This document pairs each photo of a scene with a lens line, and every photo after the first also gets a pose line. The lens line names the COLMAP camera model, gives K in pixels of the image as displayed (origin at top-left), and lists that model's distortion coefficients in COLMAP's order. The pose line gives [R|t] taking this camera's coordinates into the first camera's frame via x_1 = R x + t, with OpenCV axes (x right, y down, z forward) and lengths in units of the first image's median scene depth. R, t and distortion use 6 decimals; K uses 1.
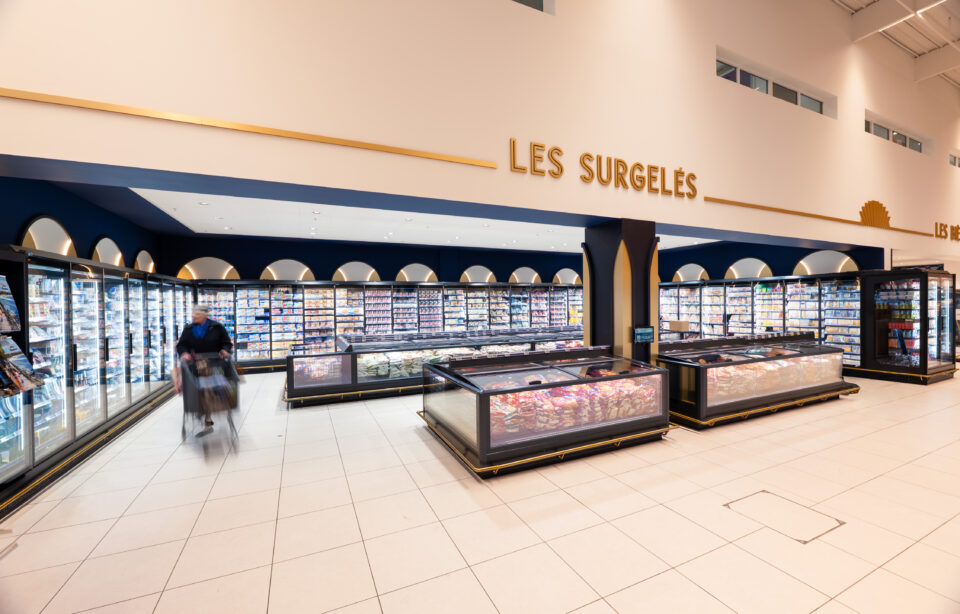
lens RADIAL K [[392.7, 0, 480.0], [0, 392.7, 307.0], [0, 0, 1]] dist [-0.010967, -0.000113]
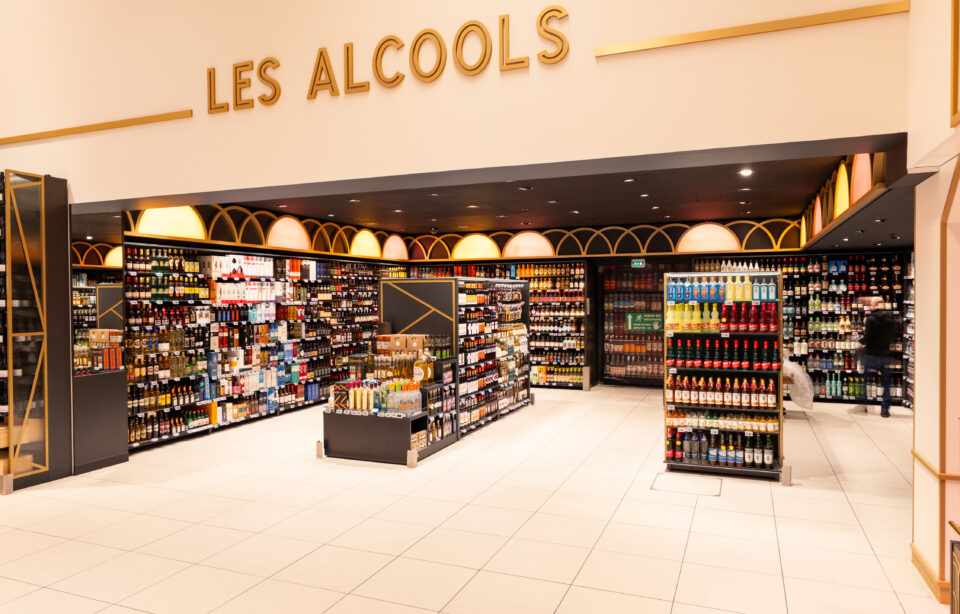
lens RADIAL K [[645.7, 0, 480.0], [0, 645.7, 307.0], [0, 0, 1]] dist [-0.000596, -0.000415]
pose [[0.679895, 0.015920, -0.733137, 1.270755], [-0.016601, 0.999842, 0.006316, -0.004677], [0.733122, 0.007877, 0.680052, 0.545007]]
